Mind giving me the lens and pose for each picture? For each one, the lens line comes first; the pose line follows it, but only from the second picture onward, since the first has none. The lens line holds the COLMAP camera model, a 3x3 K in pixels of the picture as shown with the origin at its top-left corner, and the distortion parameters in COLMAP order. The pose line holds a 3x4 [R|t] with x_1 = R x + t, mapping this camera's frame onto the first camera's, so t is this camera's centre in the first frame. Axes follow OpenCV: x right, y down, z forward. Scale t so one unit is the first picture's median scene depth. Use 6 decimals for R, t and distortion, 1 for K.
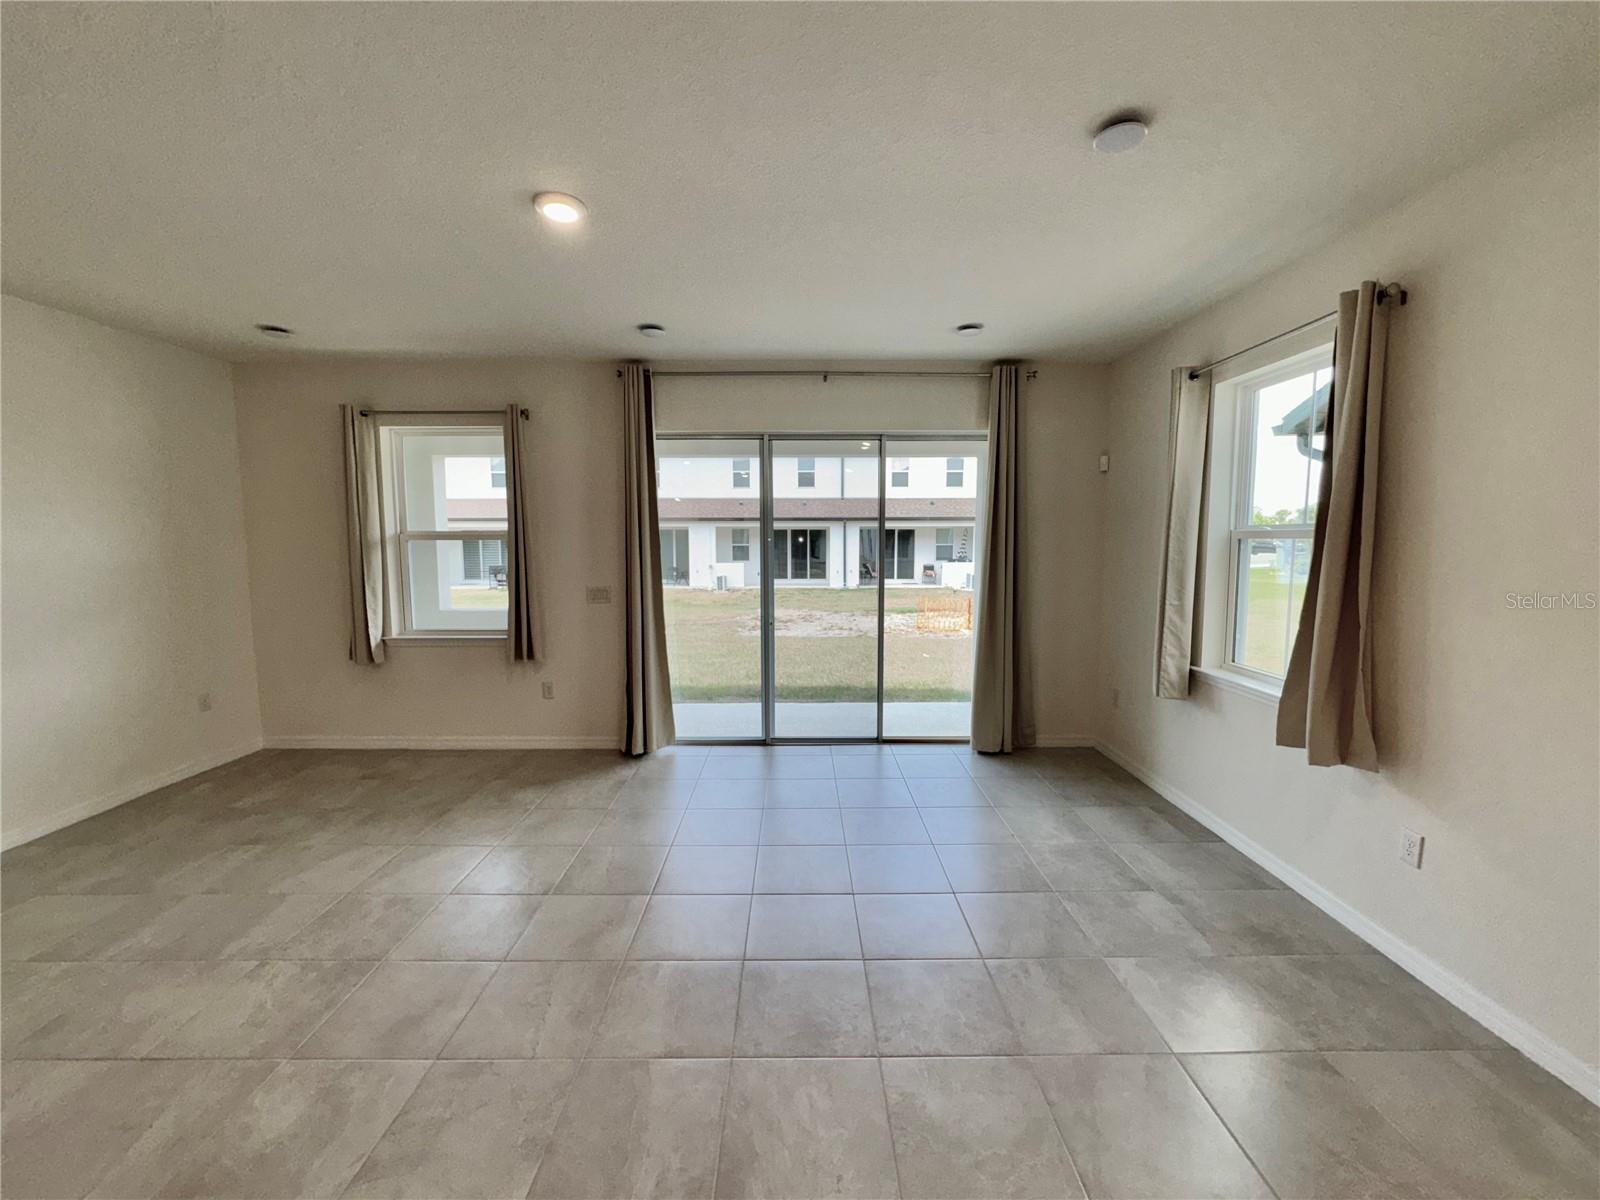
lens RADIAL K [[640.3, 0, 799.8], [0, 640.3, 597.0], [0, 0, 1]] dist [-0.003059, -0.000231]
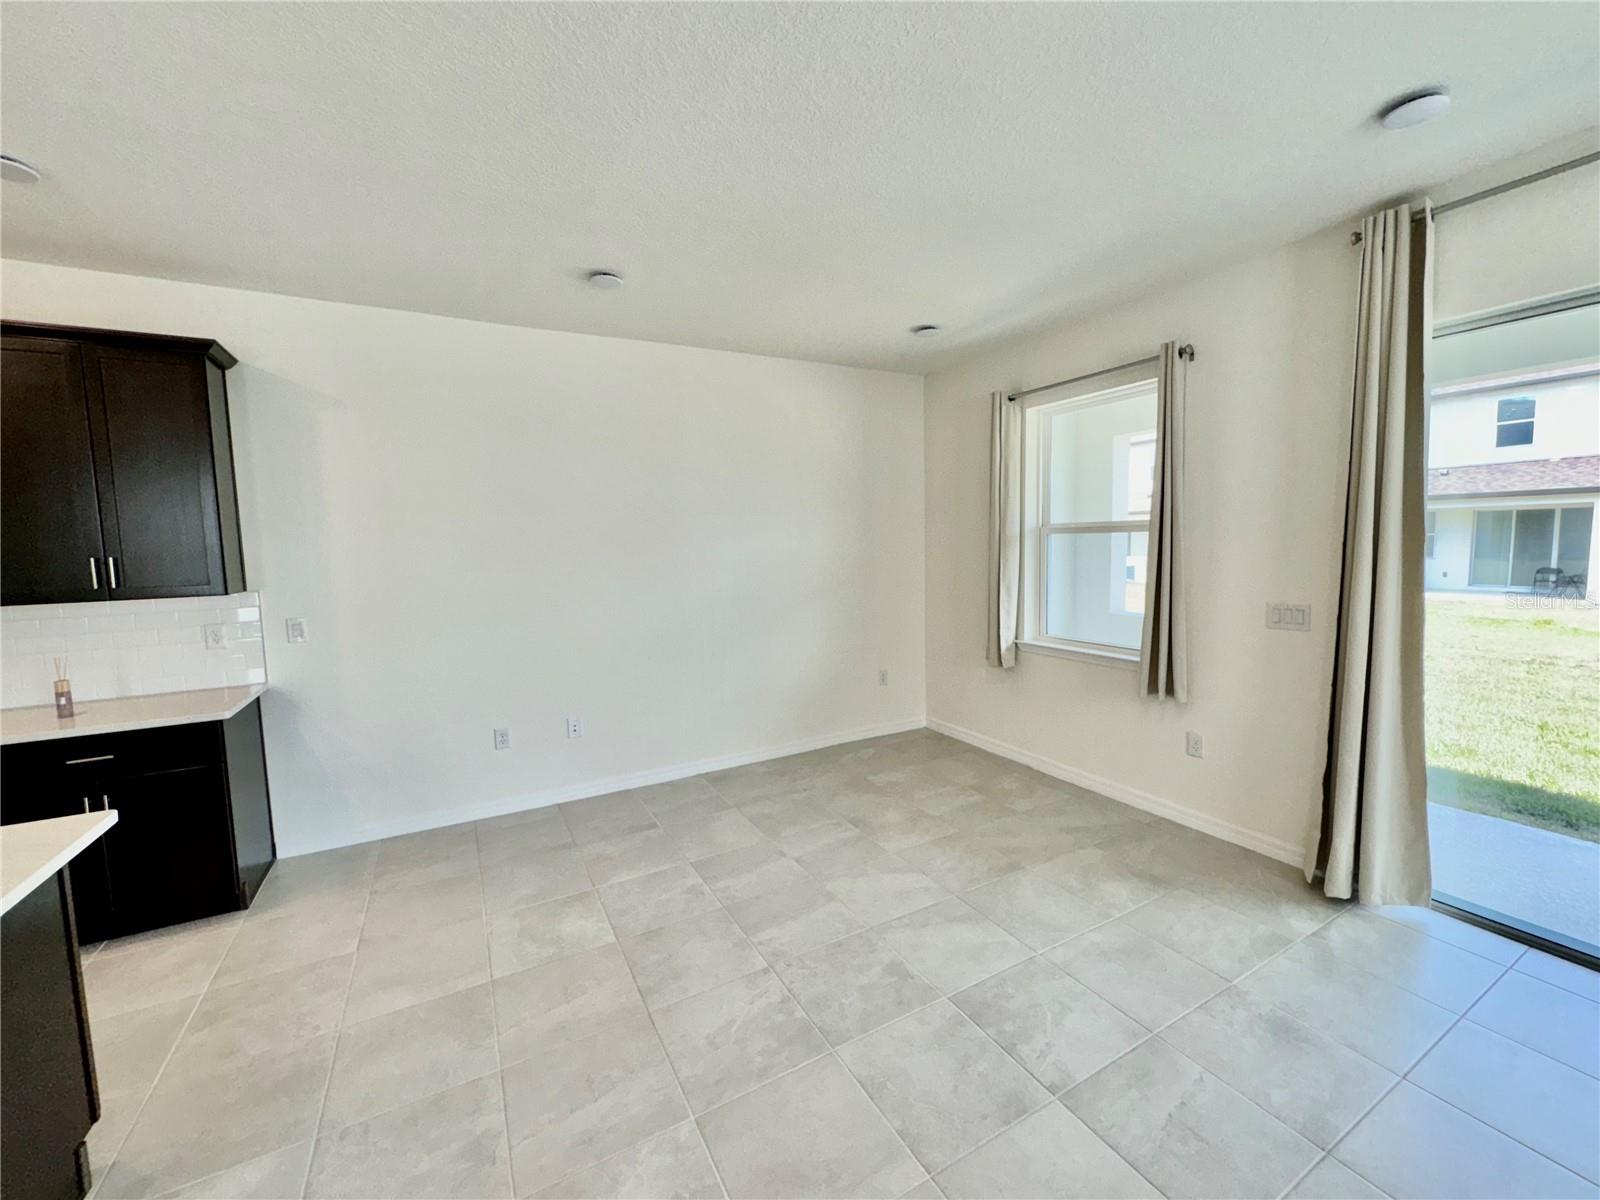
lens RADIAL K [[640.3, 0, 799.8], [0, 640.3, 597.0], [0, 0, 1]] dist [-0.003059, -0.000231]
pose [[0.478104, 0.068944, -0.875593, 0.002864], [-0.057837, 0.997222, 0.046940, -0.025633], [0.876397, 0.028199, 0.480763, 0.297692]]
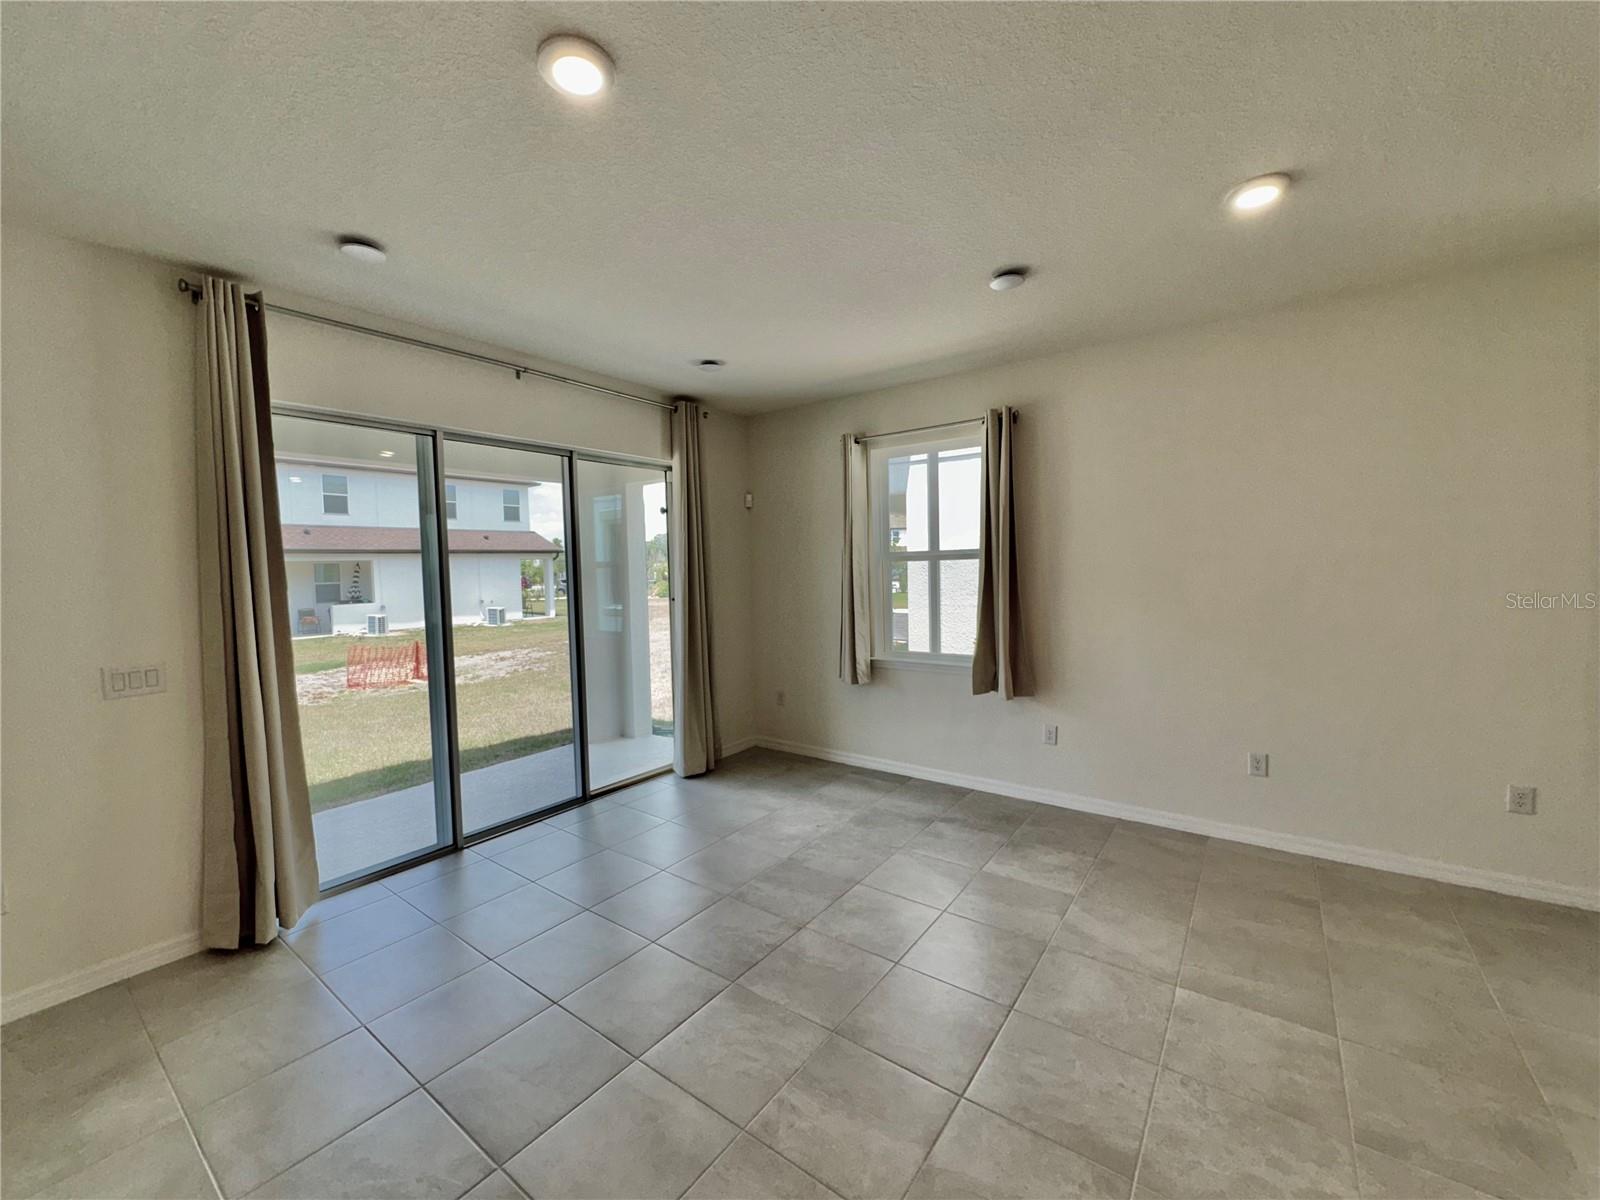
lens RADIAL K [[640.3, 0, 799.8], [0, 640.3, 597.0], [0, 0, 1]] dist [-0.003059, -0.000231]
pose [[0.595339, -0.051029, 0.801853, -0.433368], [0.094533, 0.995498, -0.006835, -0.017132], [-0.797894, 0.079871, 0.597482, 0.249394]]
